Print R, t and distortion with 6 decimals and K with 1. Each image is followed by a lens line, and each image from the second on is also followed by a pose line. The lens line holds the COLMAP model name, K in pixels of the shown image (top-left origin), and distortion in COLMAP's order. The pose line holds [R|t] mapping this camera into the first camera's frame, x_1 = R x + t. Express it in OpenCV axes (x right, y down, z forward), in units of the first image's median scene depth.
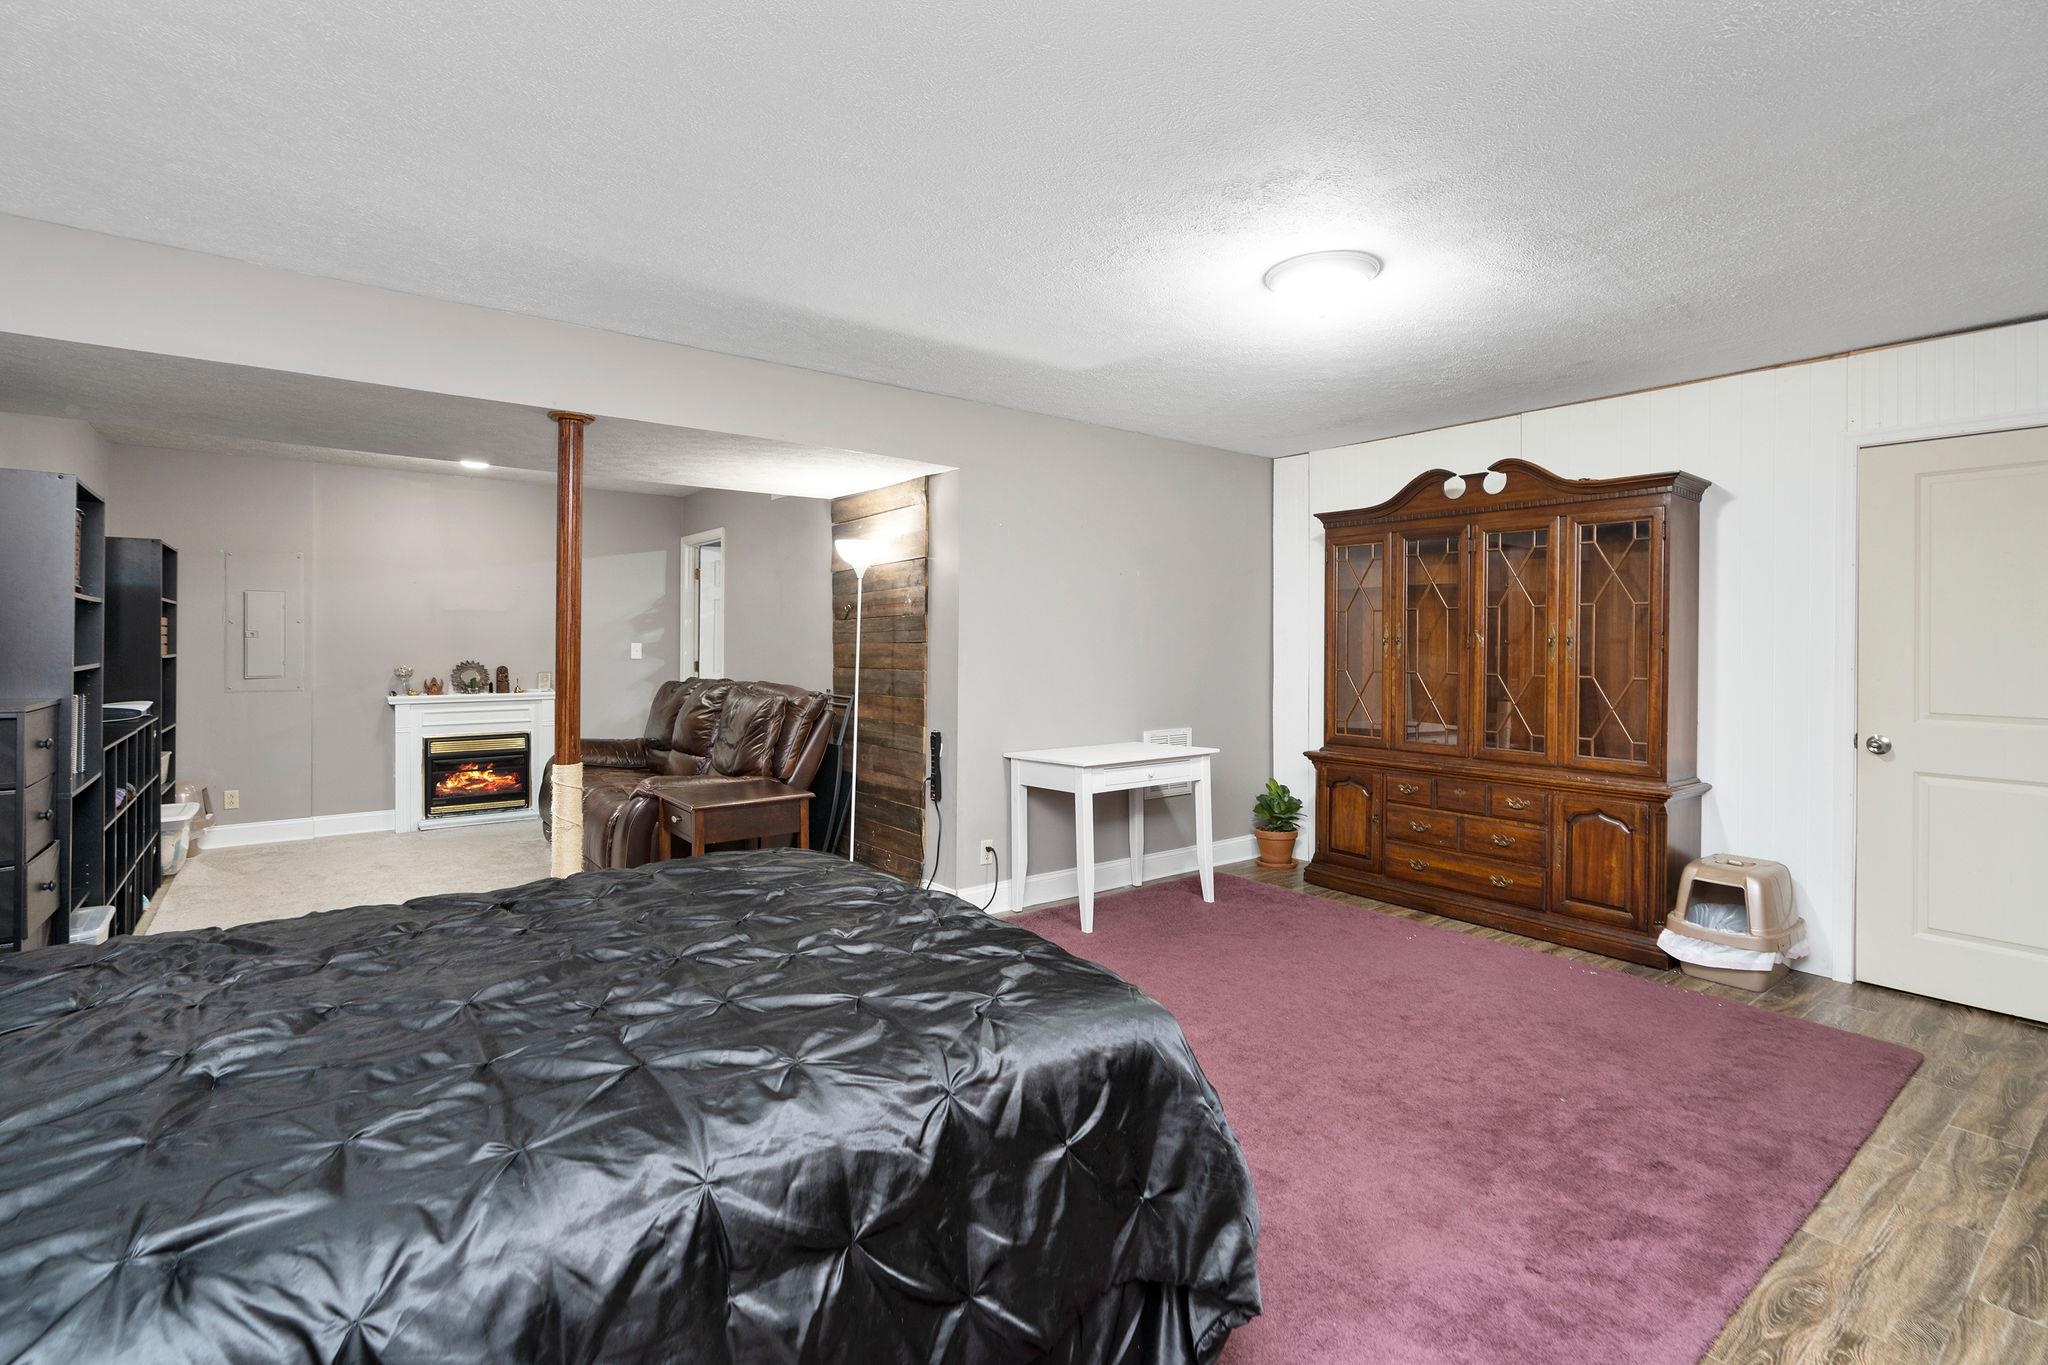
lens RADIAL K [[944.9, 0, 1019.2], [0, 944.9, 663.2], [0, 0, 1]] dist [-0.012881, 0.006035]
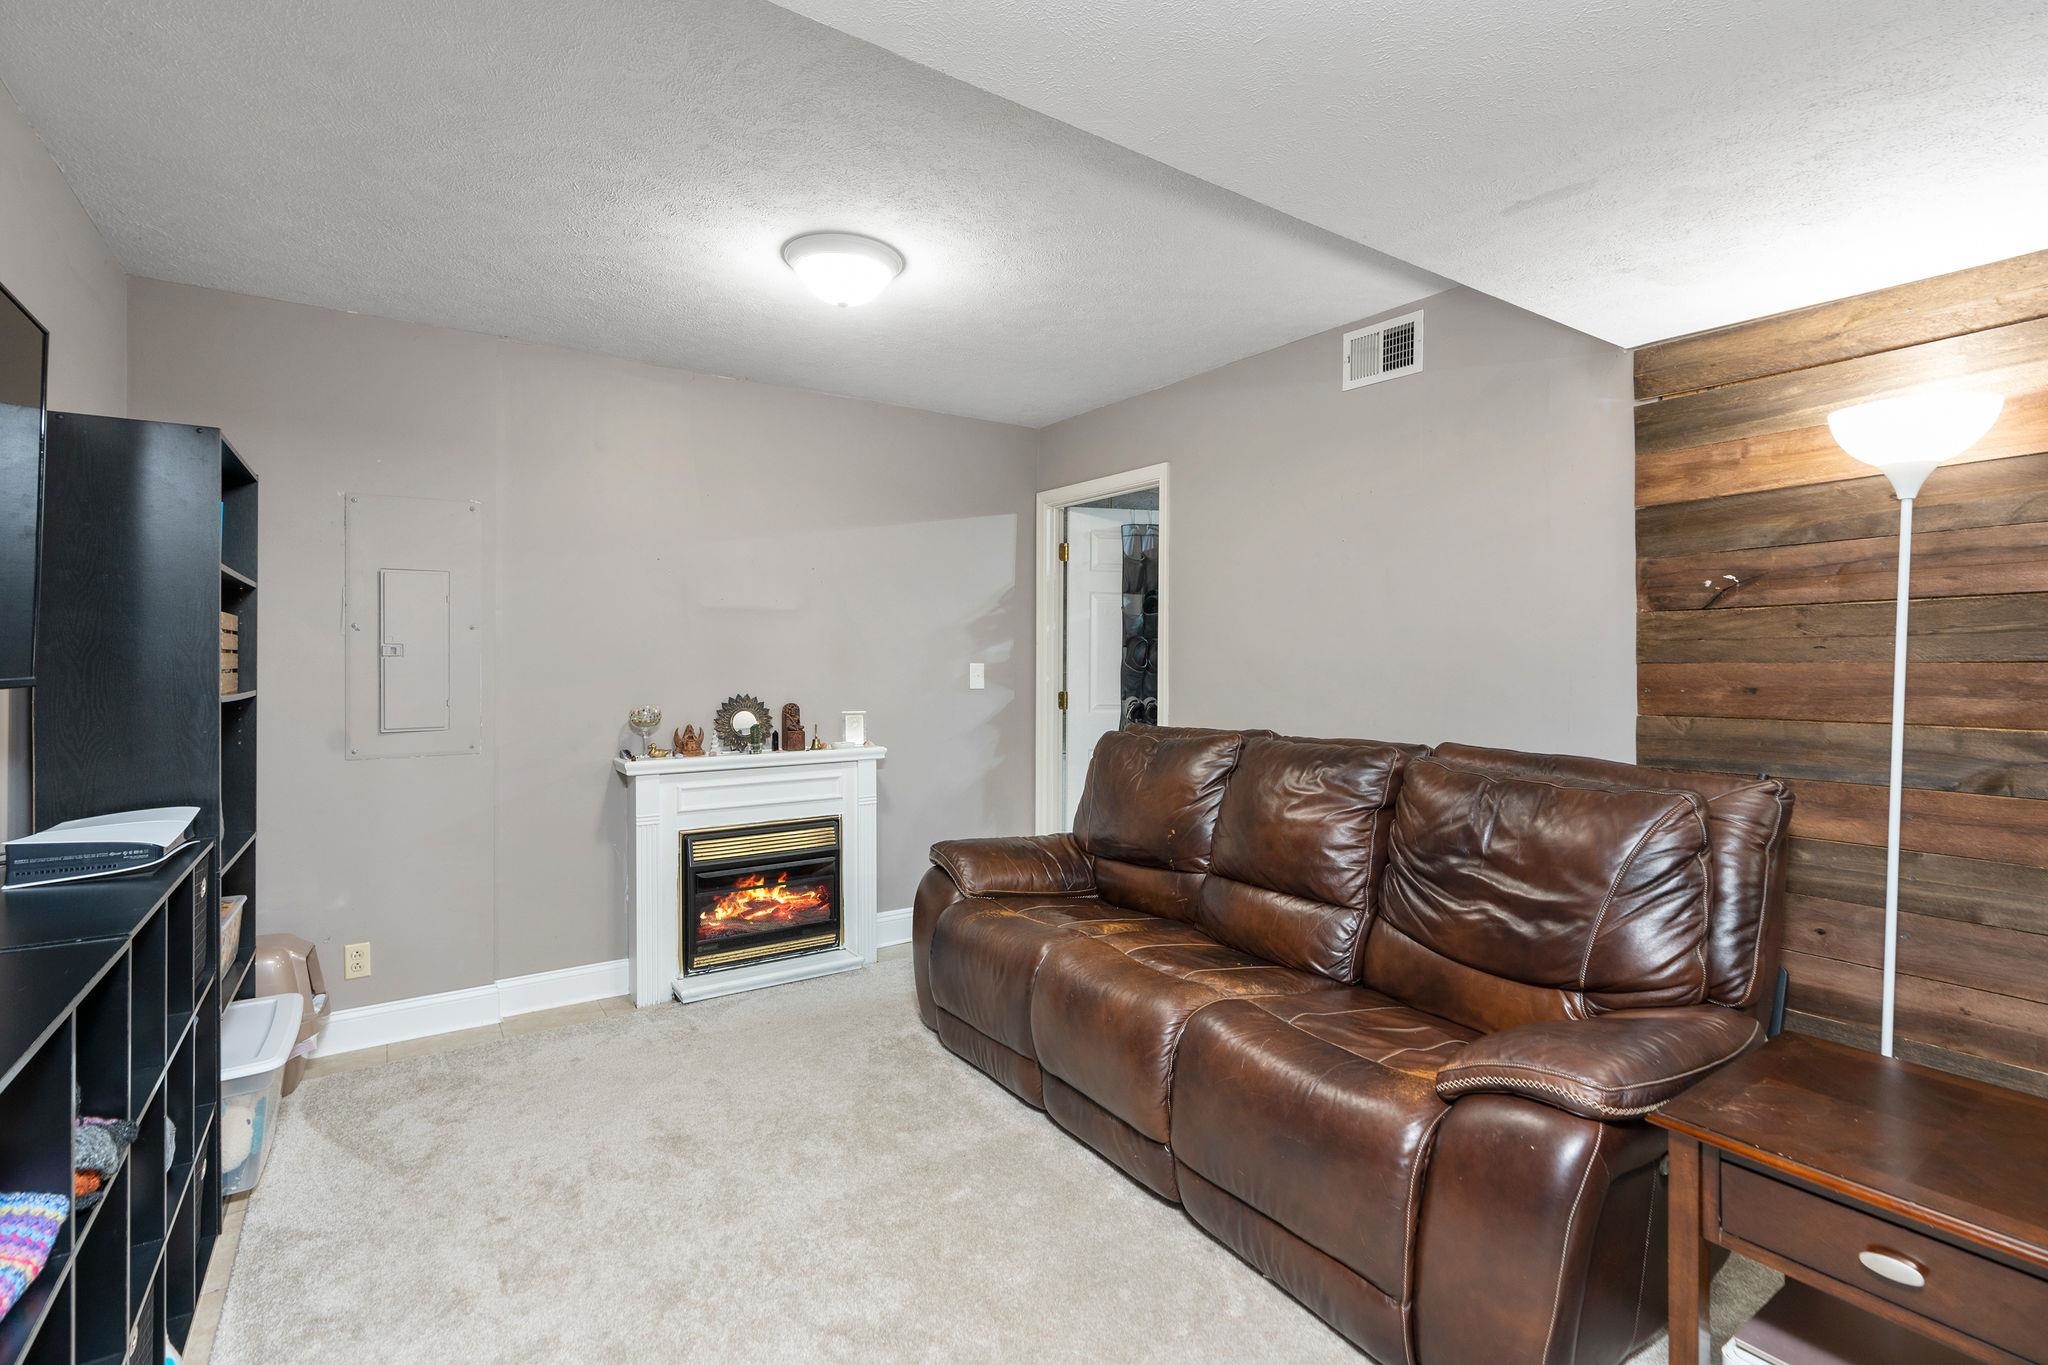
lens RADIAL K [[944.9, 0, 1029.7], [0, 944.9, 680.4], [0, 0, 1]] dist [-0.012881, 0.006035]
pose [[0.998740, -0.003598, -0.050047, -0.390668], [0.003516, 0.999992, -0.001726, -0.010624], [0.050053, 0.001548, 0.998745, 0.441110]]
